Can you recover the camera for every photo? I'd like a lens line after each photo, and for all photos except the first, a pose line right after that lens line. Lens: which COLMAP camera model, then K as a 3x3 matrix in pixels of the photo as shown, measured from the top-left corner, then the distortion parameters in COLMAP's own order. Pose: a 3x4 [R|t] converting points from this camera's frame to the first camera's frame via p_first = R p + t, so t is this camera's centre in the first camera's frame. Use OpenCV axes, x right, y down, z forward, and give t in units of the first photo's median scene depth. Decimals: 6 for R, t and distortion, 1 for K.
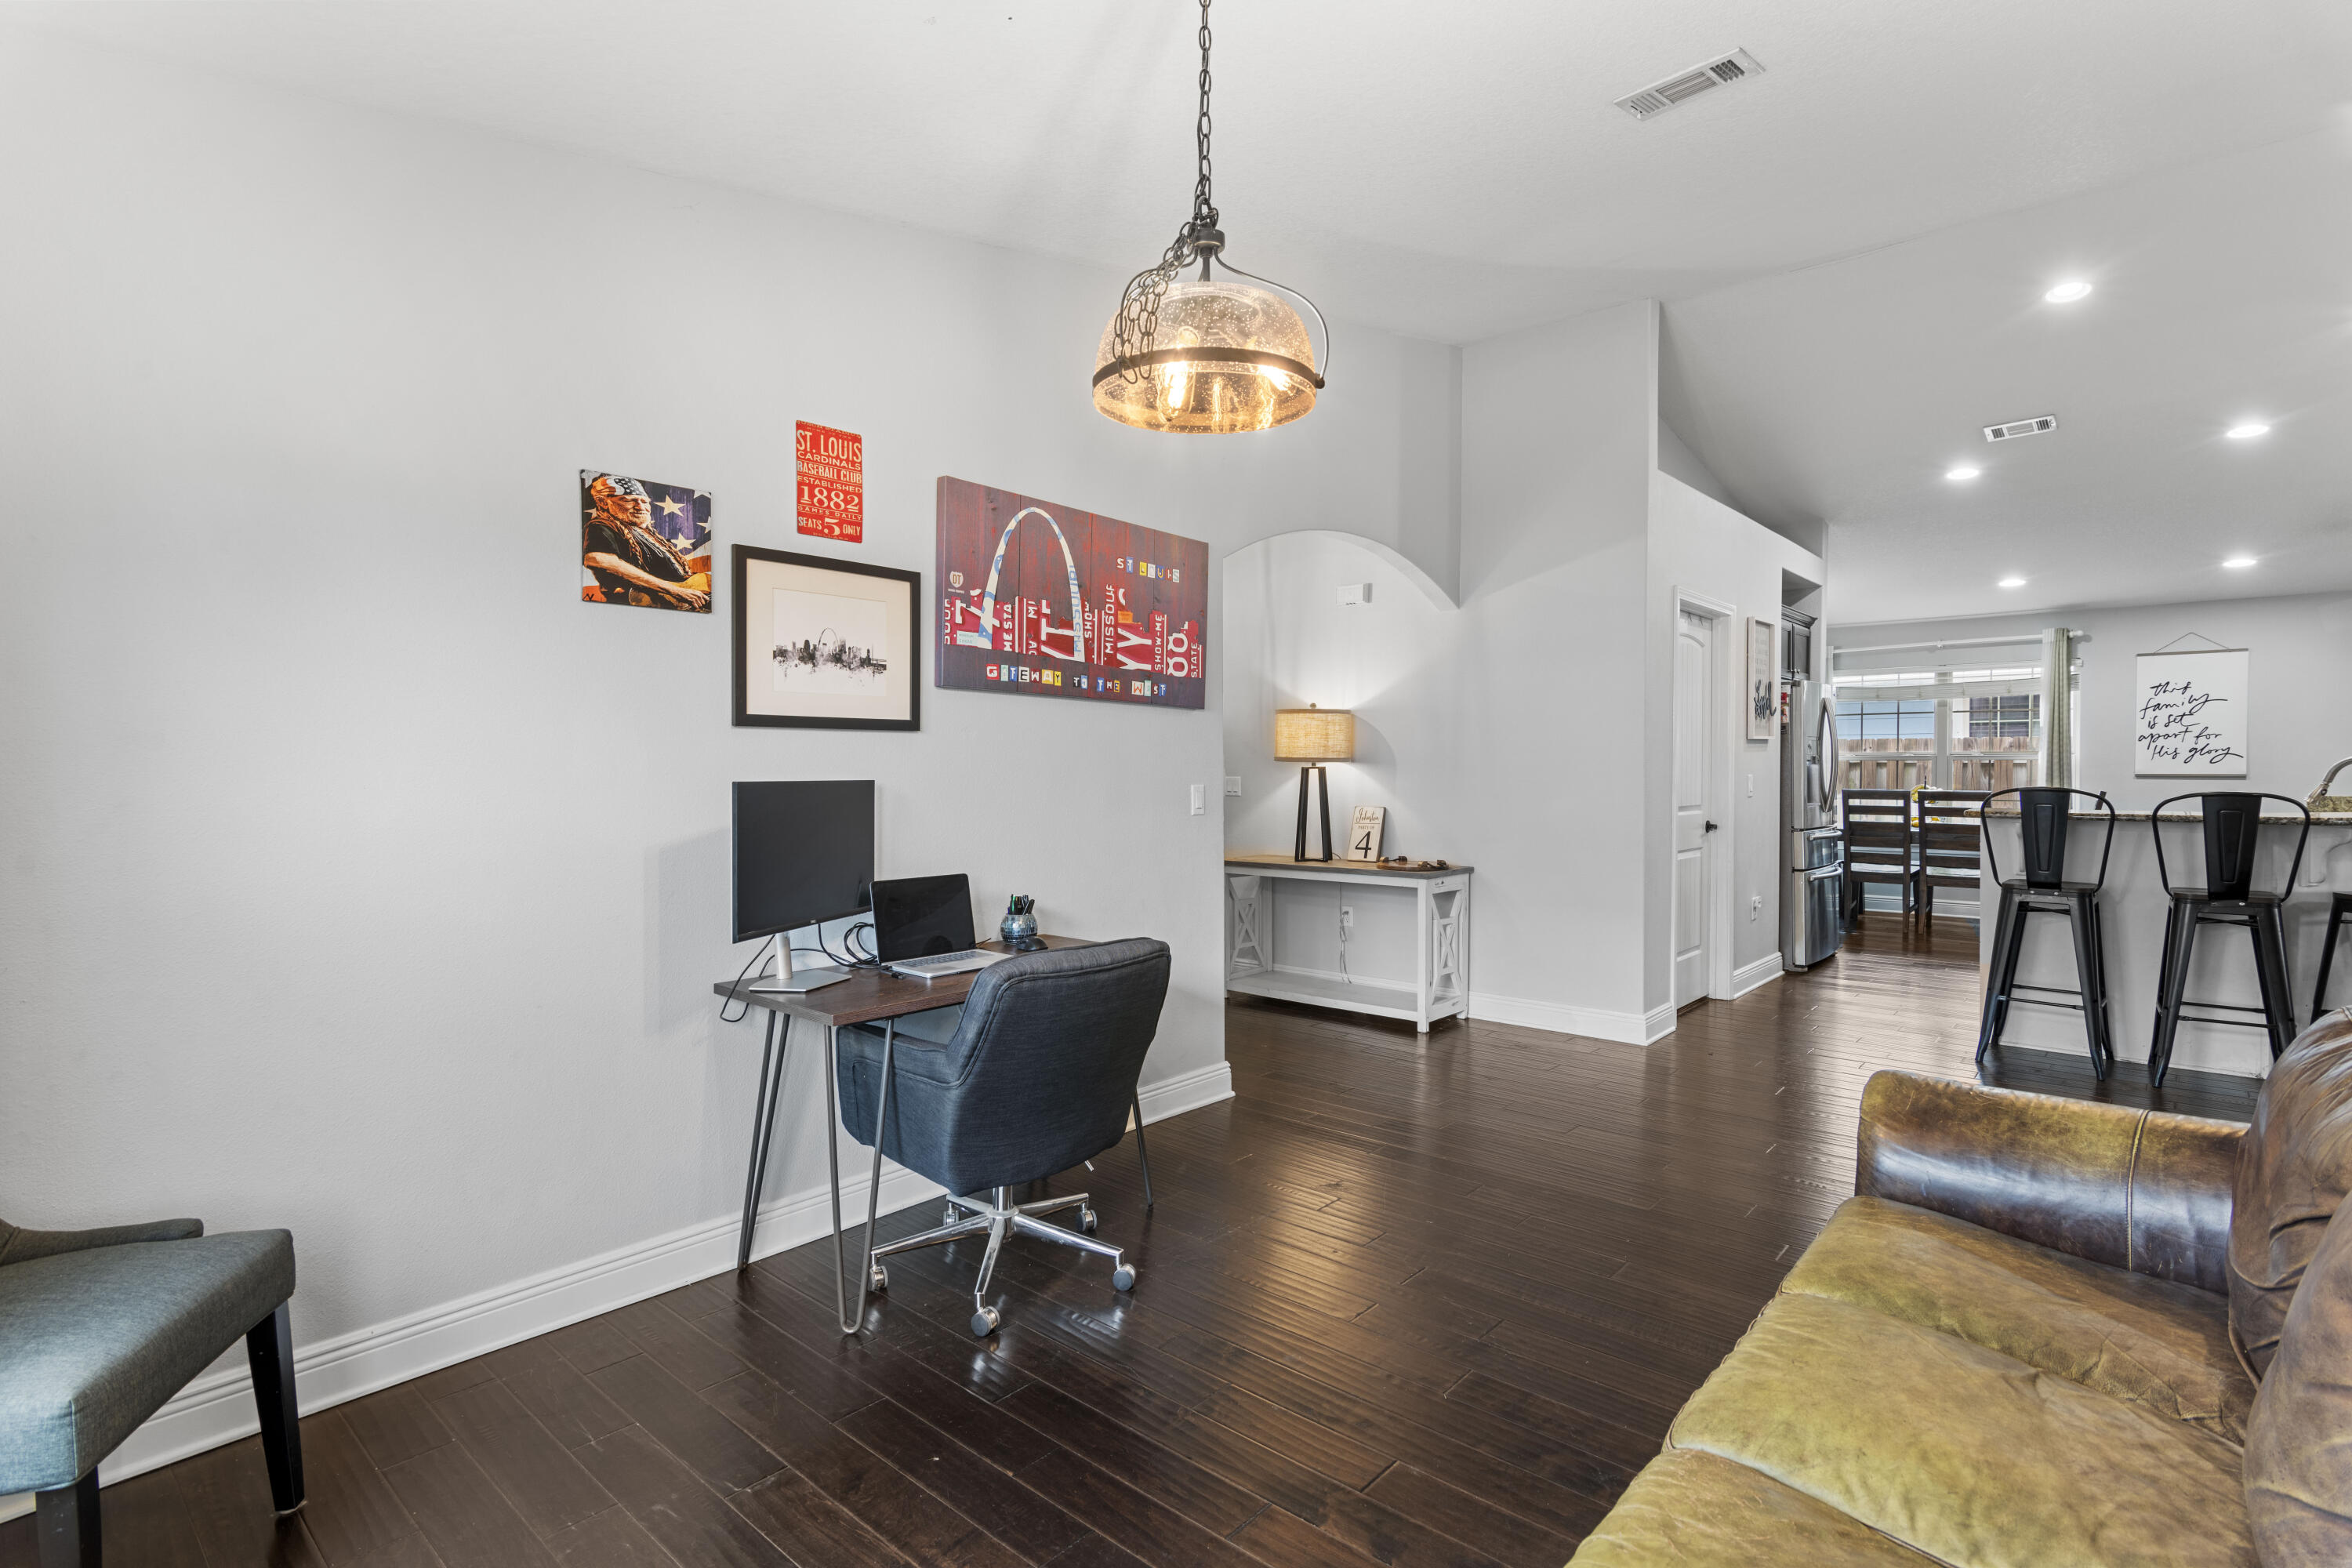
lens RADIAL K [[1135.2, 0, 1174.3], [0, 1135.2, 783.2], [0, 0, 1]] dist [0.000436, -0.000440]
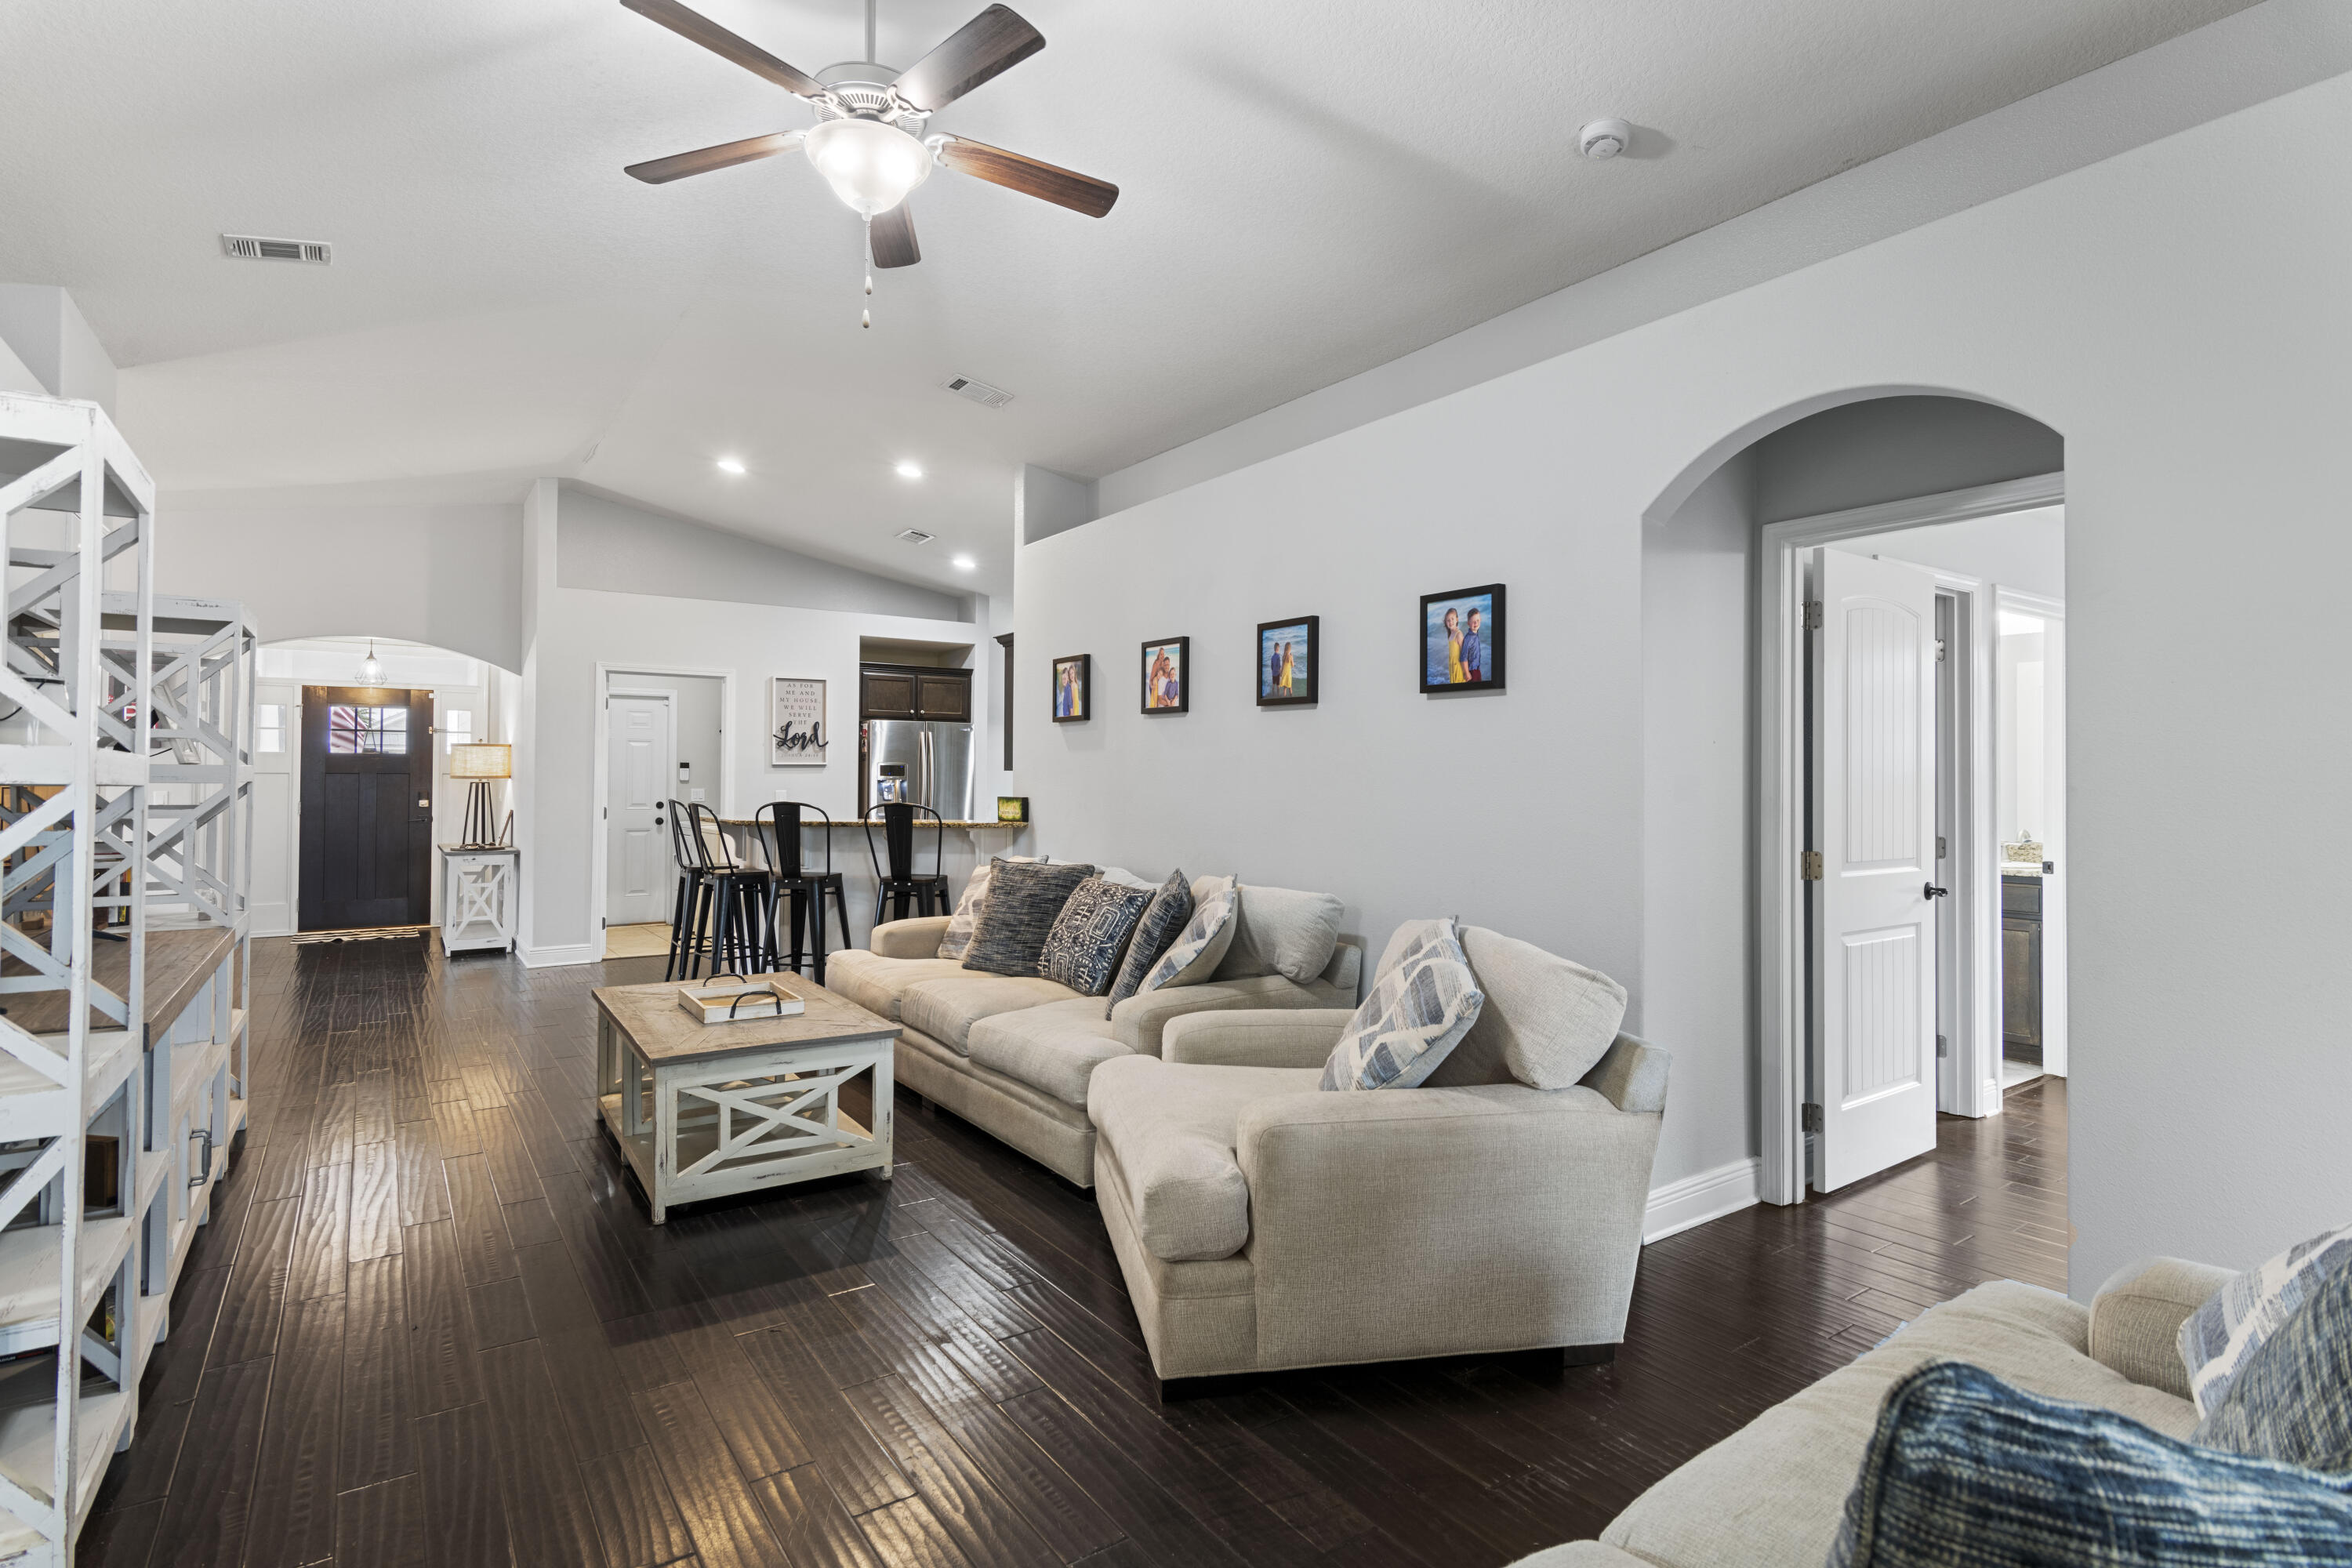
lens RADIAL K [[1153.6, 0, 1175.6], [0, 1153.6, 764.4], [0, 0, 1]] dist [0.000062, 0.000017]
pose [[0.972754, 0.004759, -0.231790, 0.991707], [-0.012070, 0.999473, -0.030134, -0.002225], [0.231524, 0.032111, 0.972299, -0.188291]]
